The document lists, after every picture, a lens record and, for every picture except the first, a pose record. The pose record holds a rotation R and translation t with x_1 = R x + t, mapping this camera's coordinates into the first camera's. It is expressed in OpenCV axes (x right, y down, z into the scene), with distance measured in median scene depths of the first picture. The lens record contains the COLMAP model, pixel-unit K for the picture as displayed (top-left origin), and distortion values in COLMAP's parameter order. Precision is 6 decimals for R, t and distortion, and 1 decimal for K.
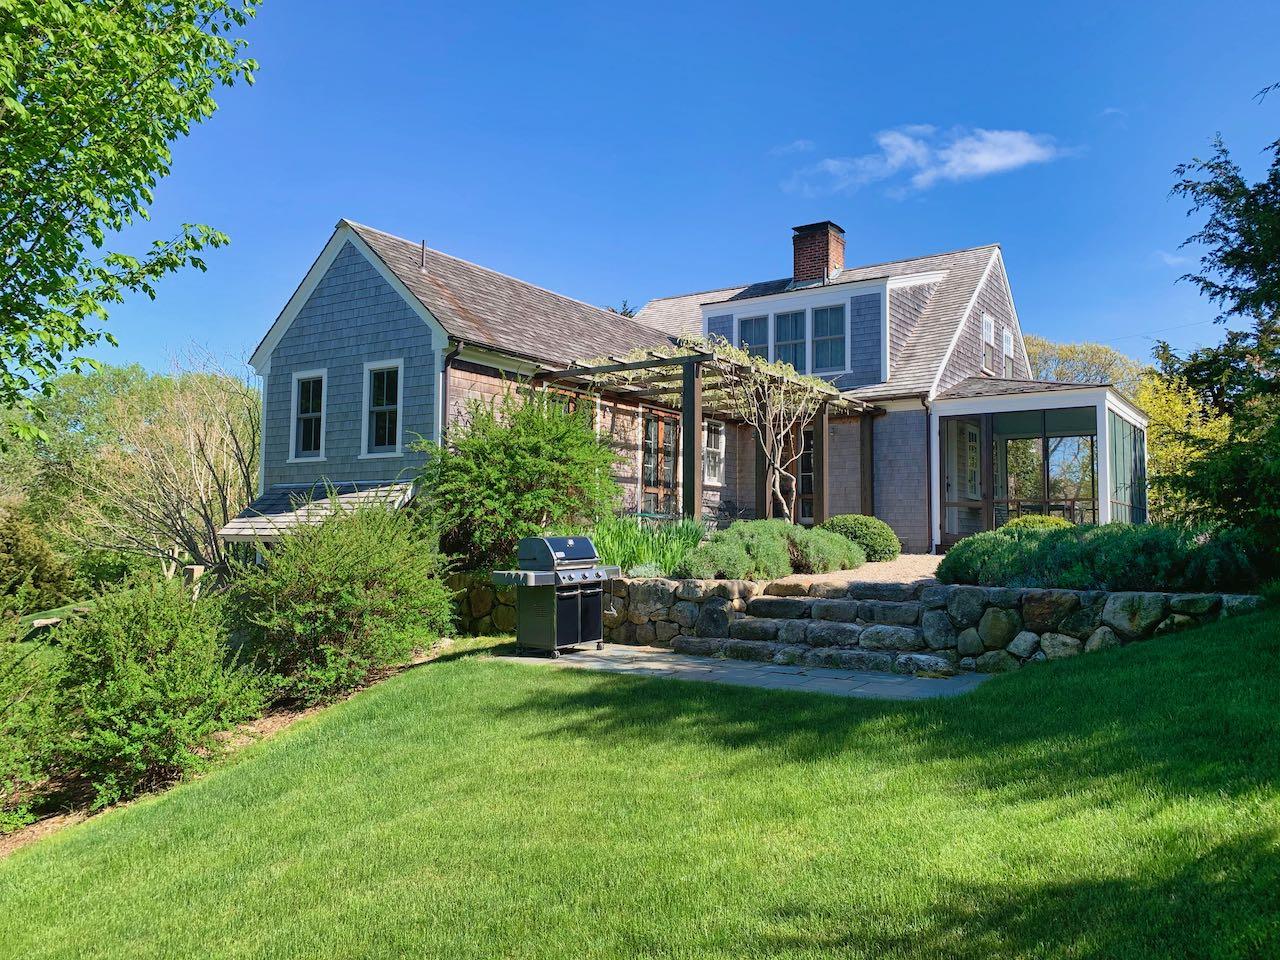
lens RADIAL K [[986.0, 0, 645.9], [0, 986.0, 473.7], [0, 0, 1]] dist [0.058389, -0.005222]
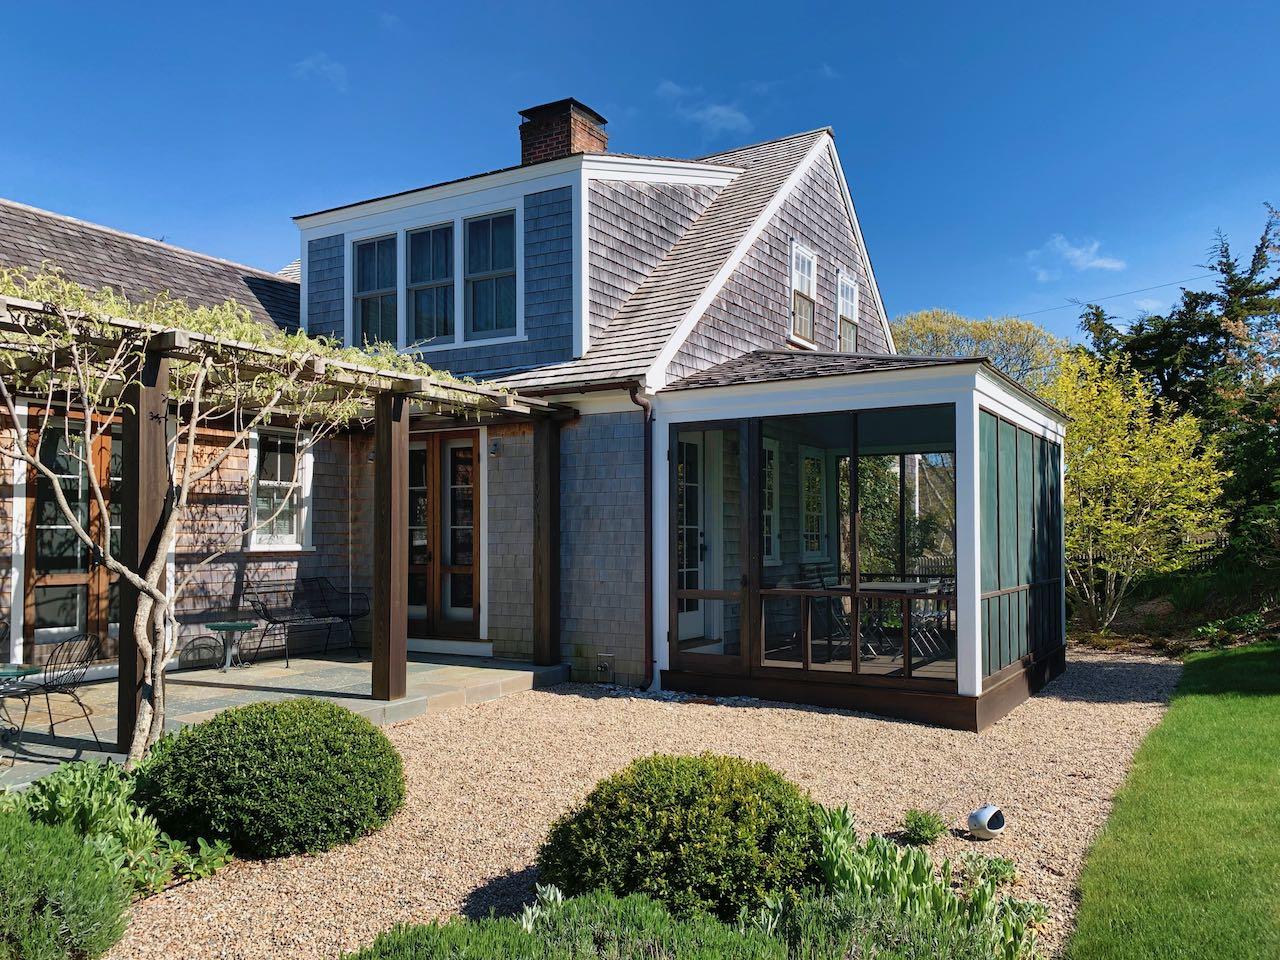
lens RADIAL K [[986.0, 0, 634.8], [0, 986.0, 490.3], [0, 0, 1]] dist [0.058389, -0.005222]
pose [[0.999066, -0.004503, 0.042970, 0.237269], [0.003214, 0.999544, 0.030035, -0.035945], [-0.043086, -0.029868, 0.998625, 0.452153]]
